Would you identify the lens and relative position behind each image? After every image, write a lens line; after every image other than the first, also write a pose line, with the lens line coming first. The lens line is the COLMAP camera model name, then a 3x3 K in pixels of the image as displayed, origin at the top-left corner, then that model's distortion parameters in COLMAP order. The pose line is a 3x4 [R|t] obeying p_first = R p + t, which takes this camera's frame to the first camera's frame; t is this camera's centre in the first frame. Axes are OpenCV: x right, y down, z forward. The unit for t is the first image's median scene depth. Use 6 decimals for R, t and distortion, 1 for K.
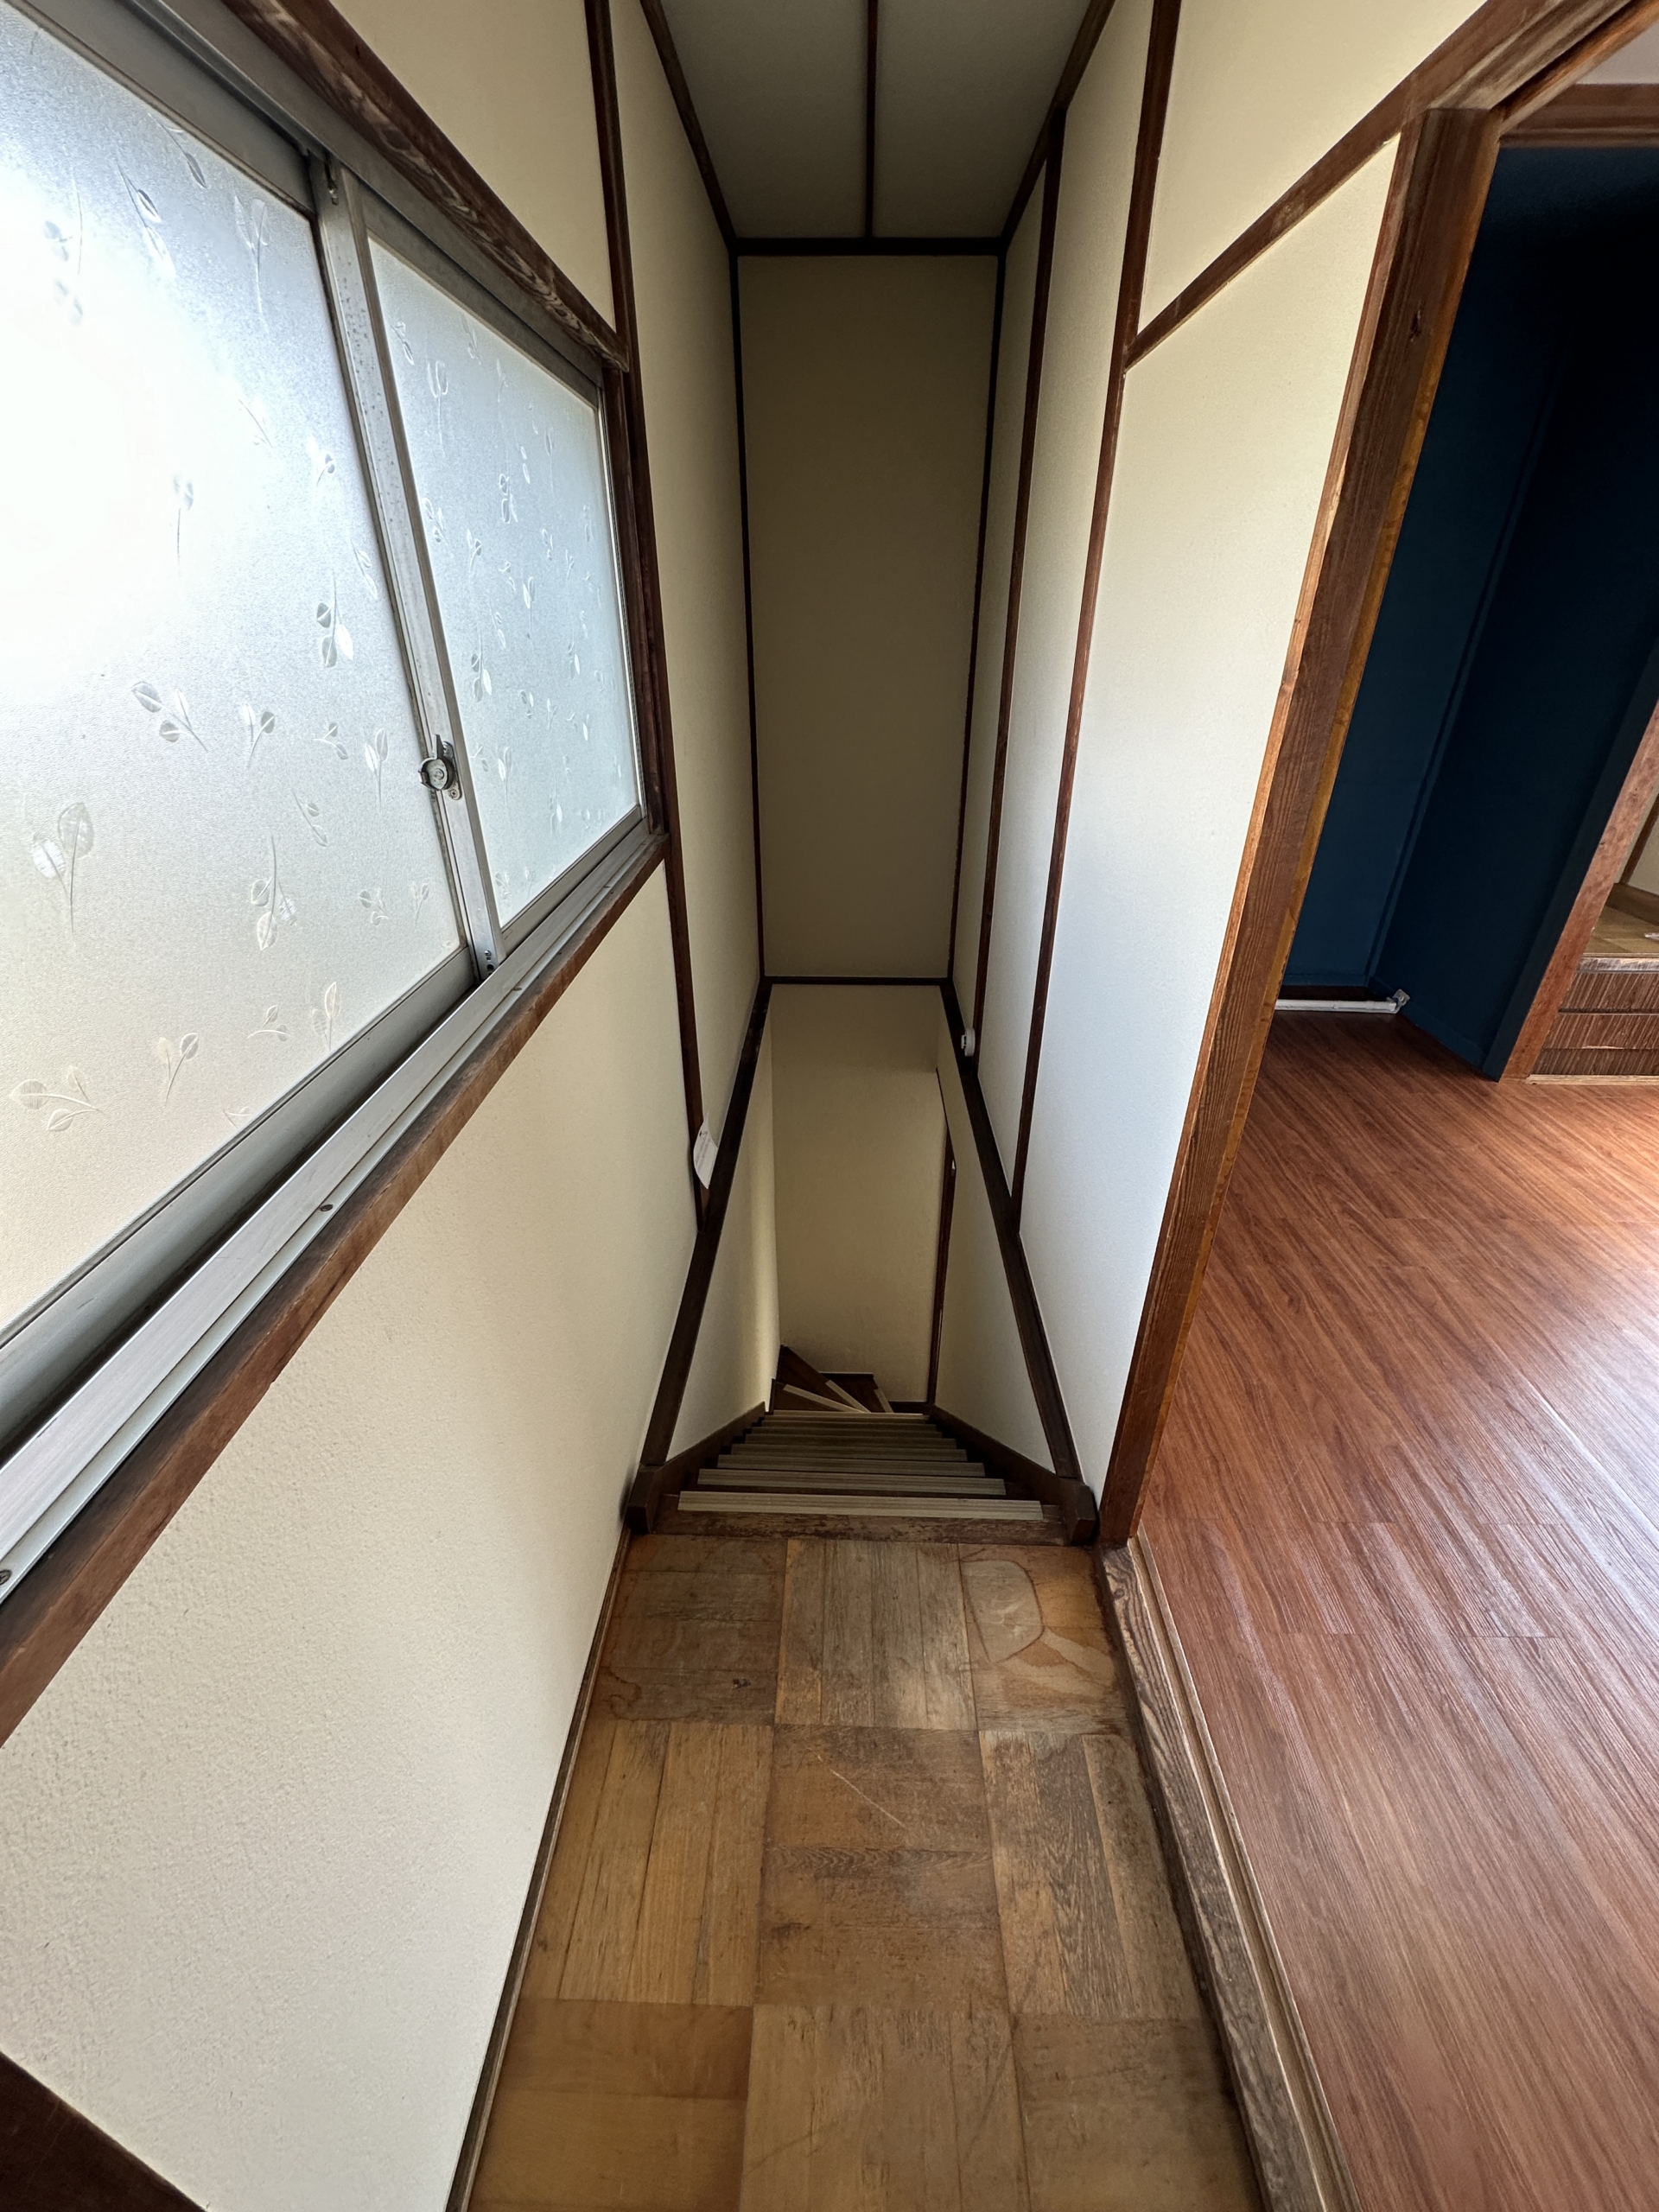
lens RADIAL K [[881.3, 0, 818.5], [0, 881.3, 1089.9], [0, 0, 1]] dist [-0.003377, -0.000377]
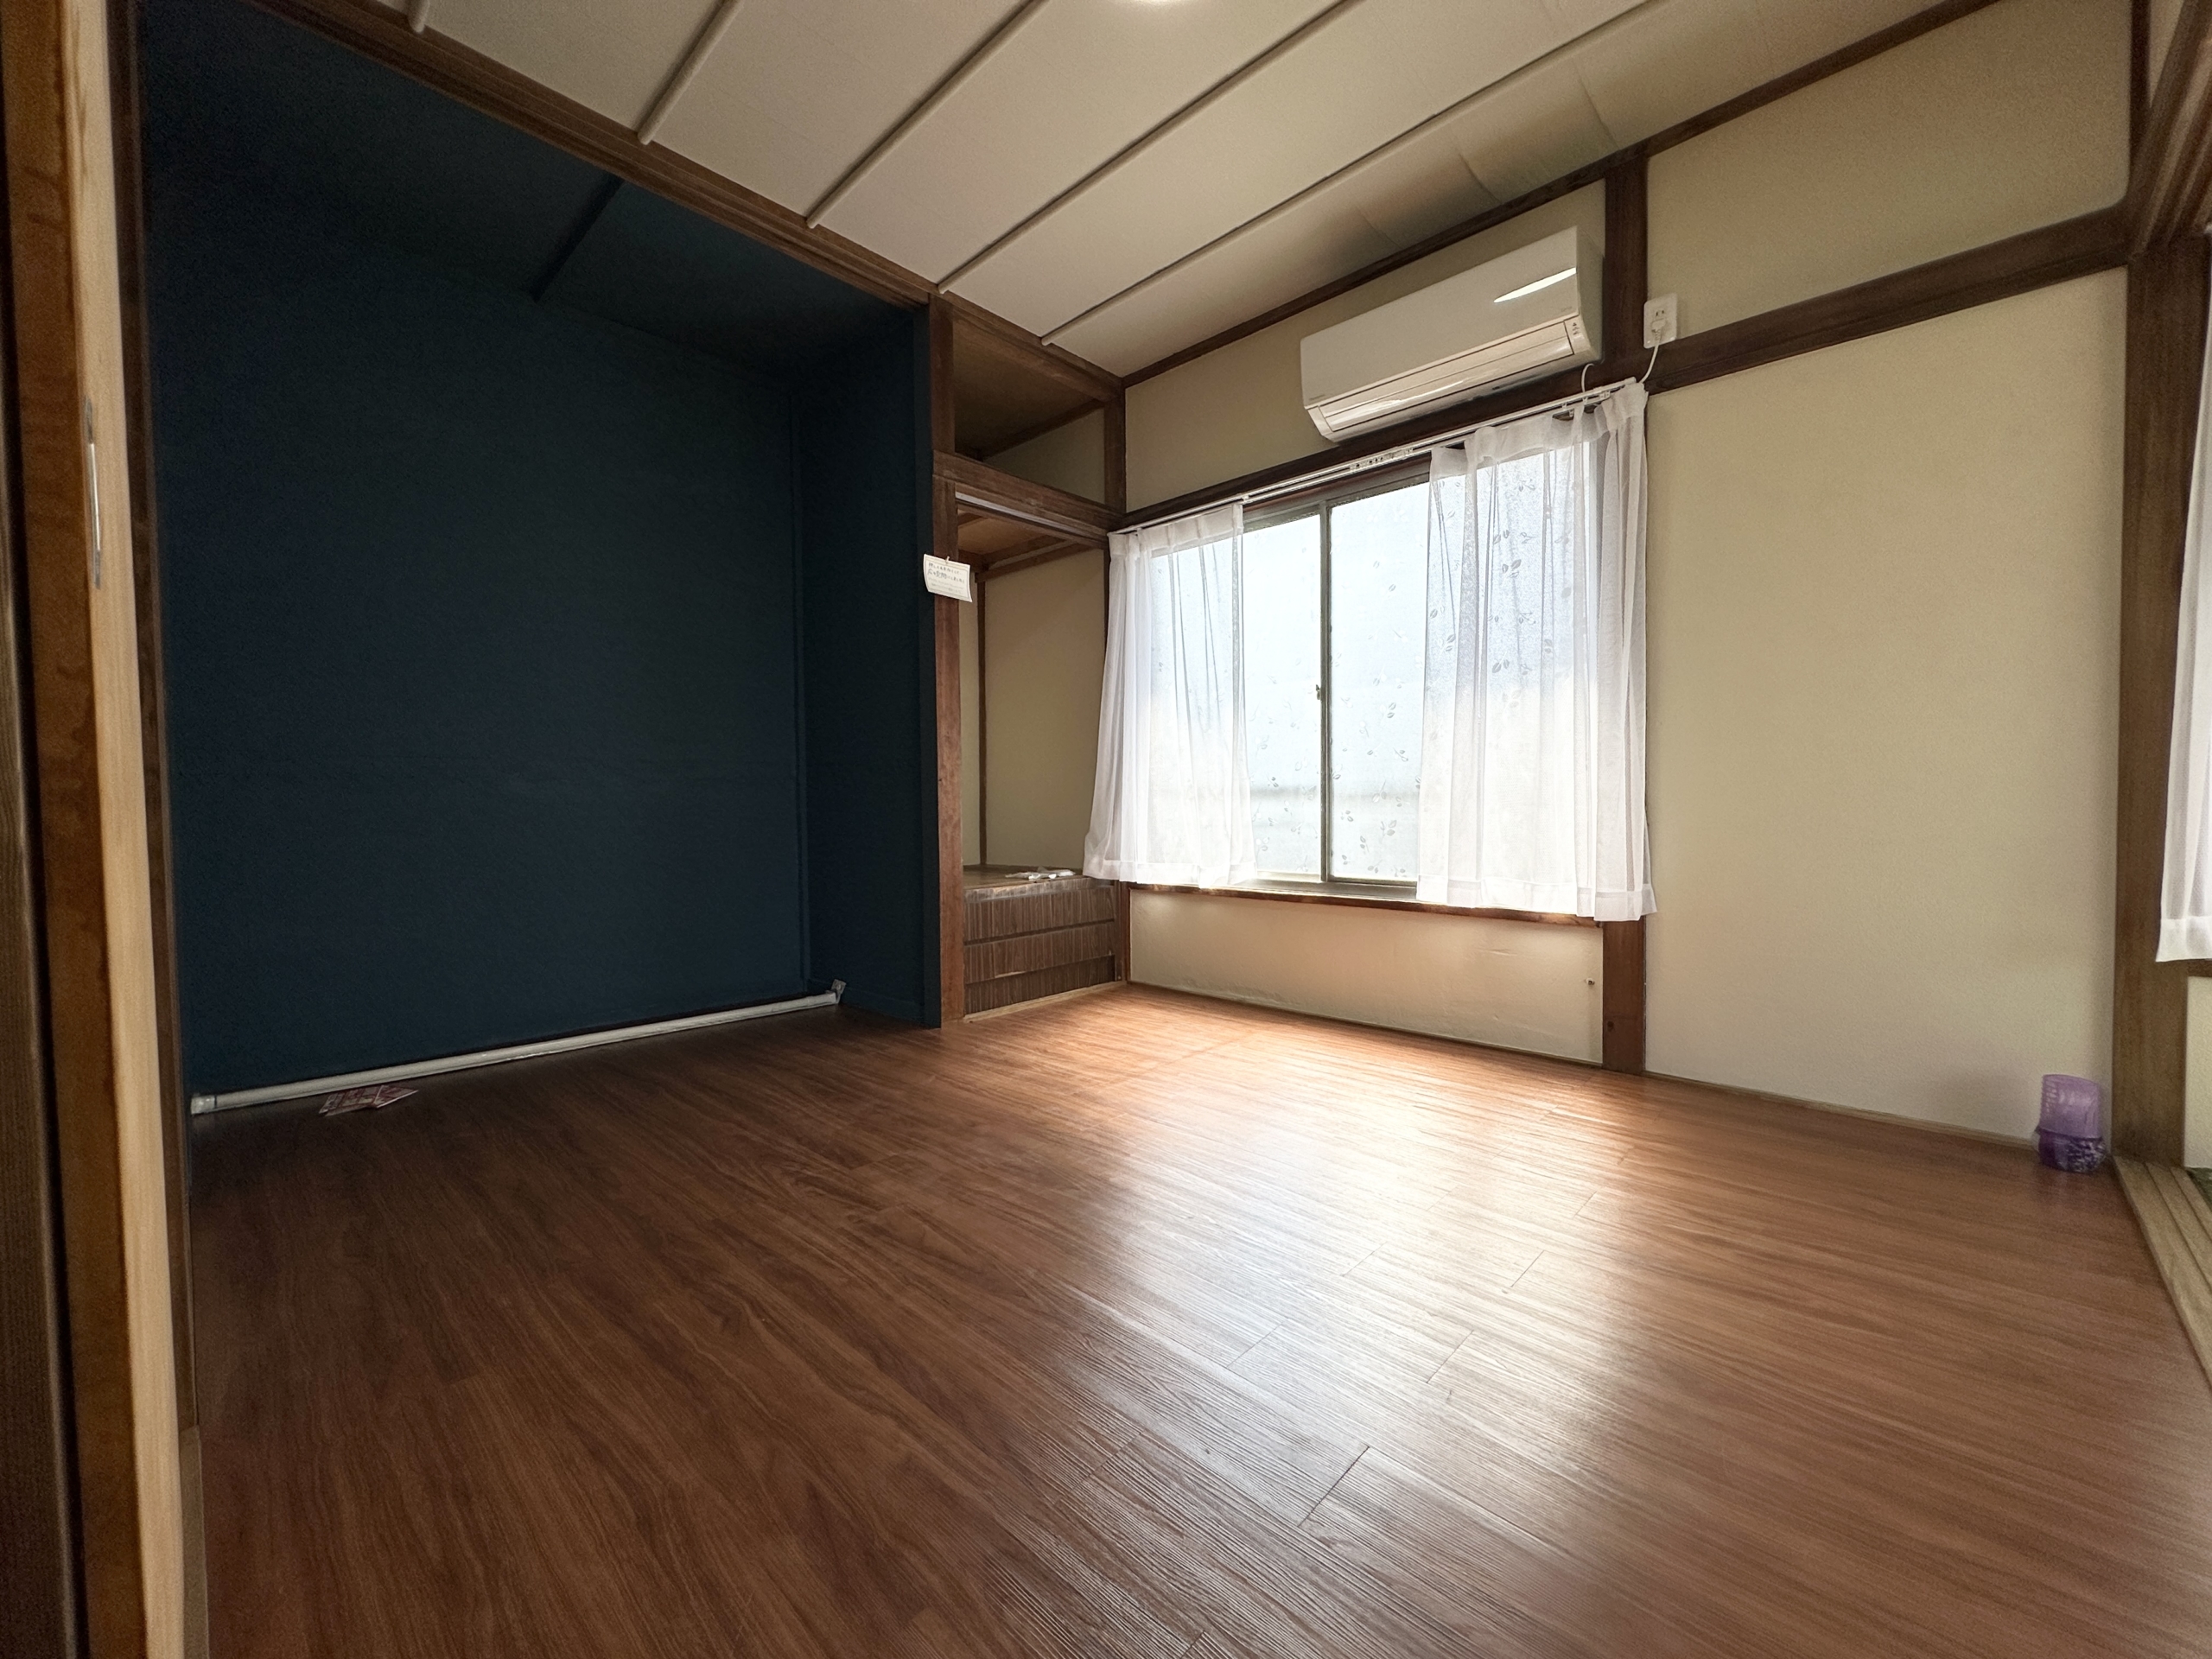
lens RADIAL K [[881.3, 0, 1095.2], [0, 881.3, 825.0], [0, 0, 1]] dist [-0.003377, -0.000377]
pose [[0.672723, -0.023177, 0.739531, 0.235985], [0.369016, 0.876835, -0.308200, 0.191670], [-0.641304, 0.480232, 0.598420, 0.277761]]
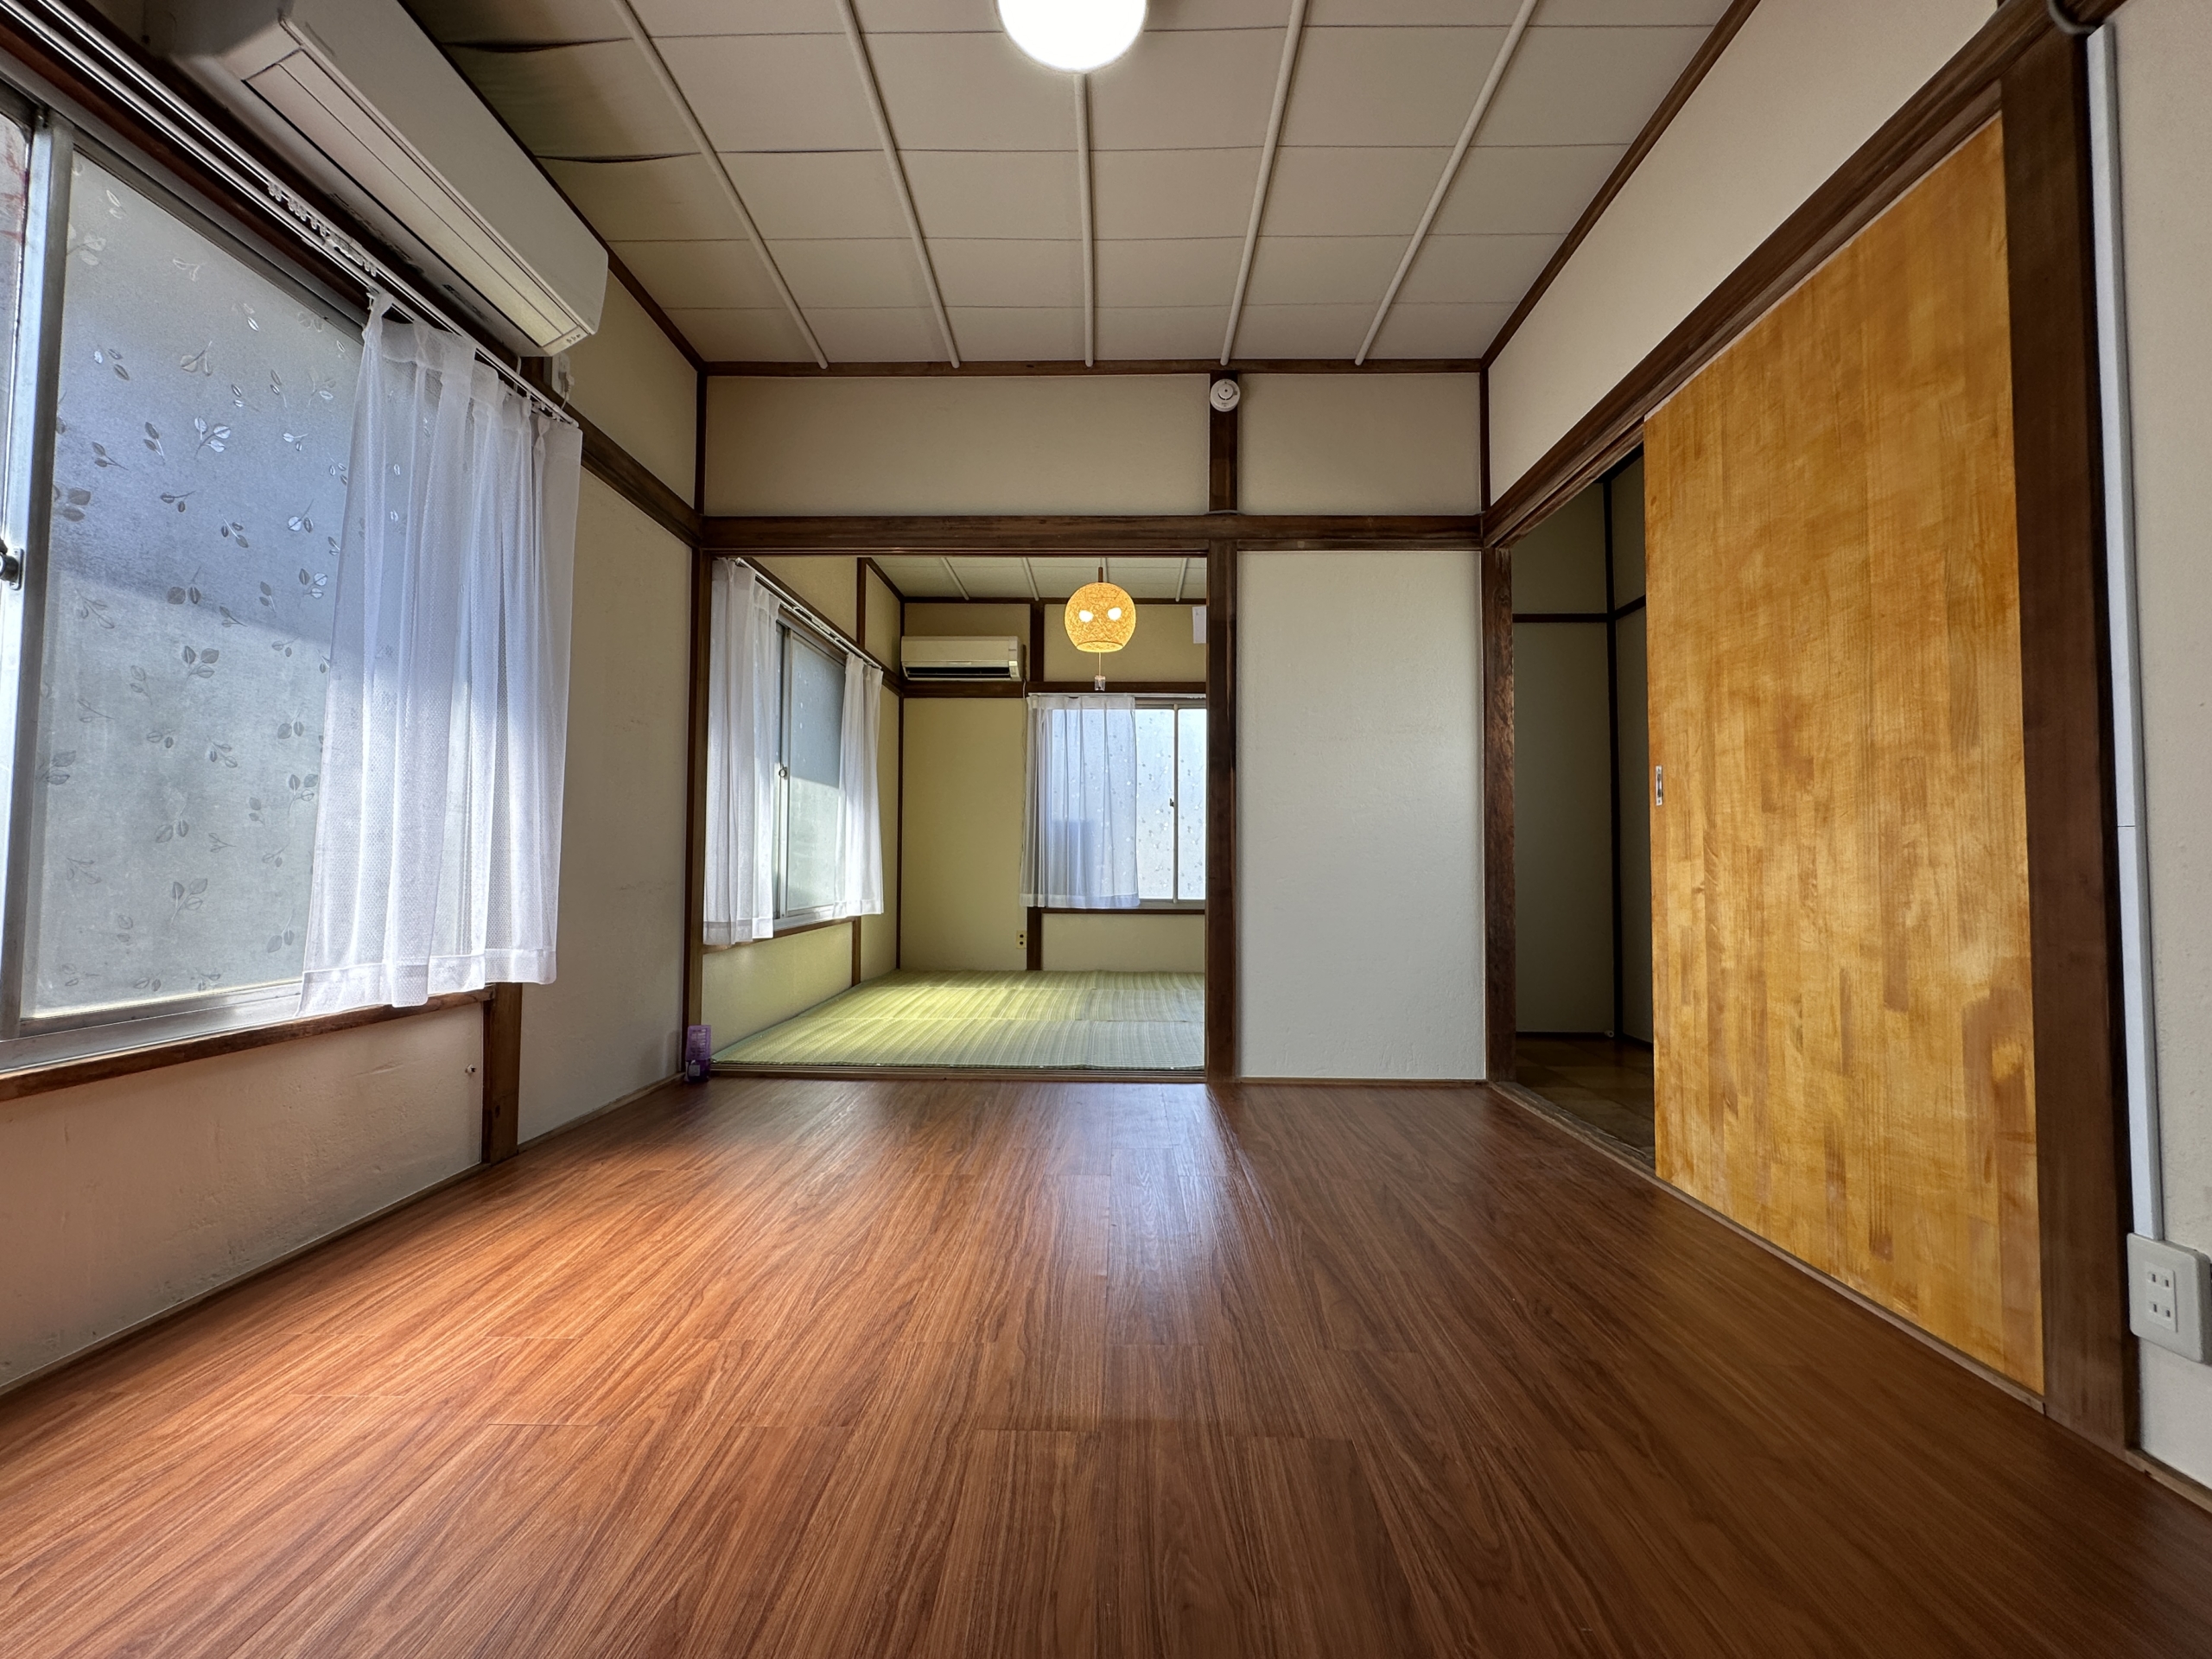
lens RADIAL K [[881.3, 0, 1091.4], [0, 881.3, 844.2], [0, 0, 1]] dist [-0.003377, -0.000377]
pose [[-0.999998, -0.000334, 0.001867, 0.762394], [0.000583, 0.882573, 0.470176, -0.329542], [-0.001804, 0.470176, -0.882571, 1.229969]]
